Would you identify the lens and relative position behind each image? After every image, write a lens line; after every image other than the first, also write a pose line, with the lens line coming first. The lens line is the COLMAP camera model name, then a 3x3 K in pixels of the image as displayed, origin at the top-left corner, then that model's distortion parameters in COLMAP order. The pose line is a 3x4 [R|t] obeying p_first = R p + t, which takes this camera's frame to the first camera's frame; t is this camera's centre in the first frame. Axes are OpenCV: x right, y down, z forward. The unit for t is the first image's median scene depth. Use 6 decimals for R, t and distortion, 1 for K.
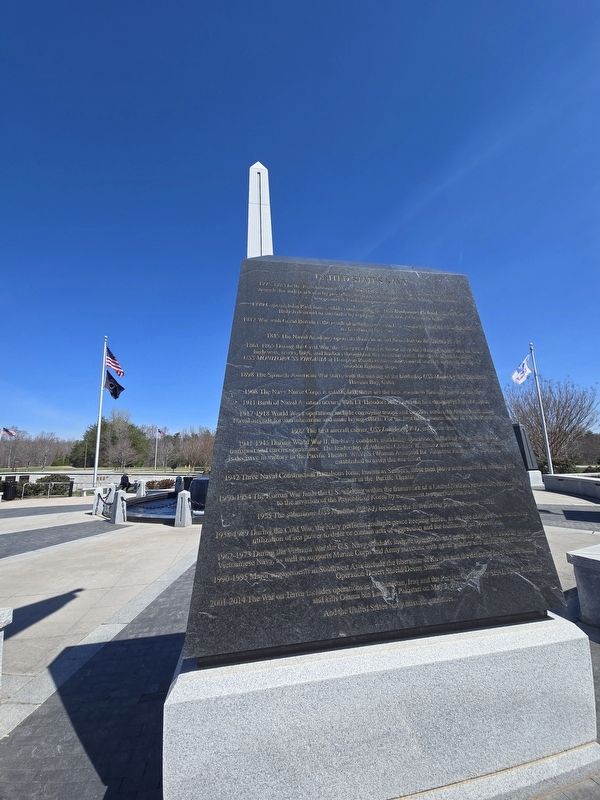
lens RADIAL K [[216.0, 0, 300.8], [0, 216.0, 409.4], [0, 0, 1]] dist [-0.000043, -0.000049]
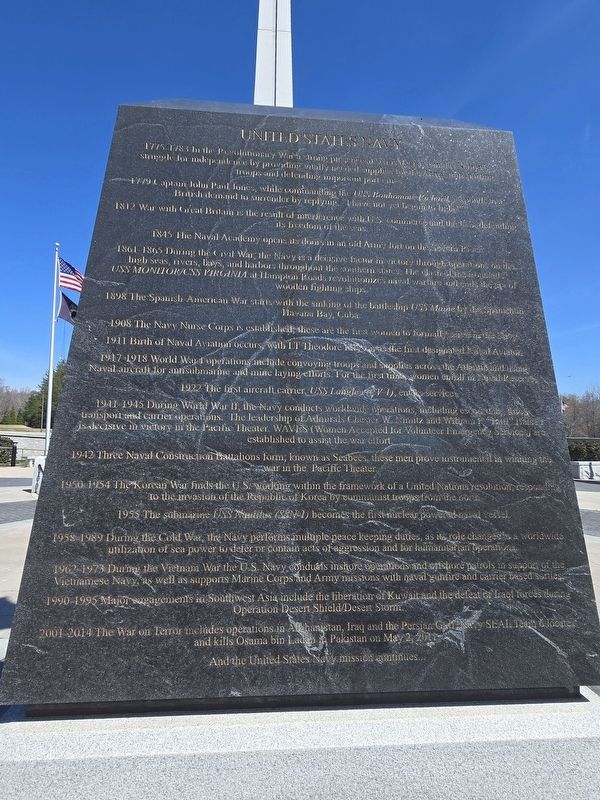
lens RADIAL K [[319.5, 0, 309.4], [0, 319.5, 382.2], [0, 0, 1]] dist [-0.000281, 0.000209]
pose [[0.997407, 0.039632, -0.060079, 0.388333], [-0.035083, 0.996568, 0.074970, -0.000179], [0.062844, -0.072668, 0.995374, 0.087595]]
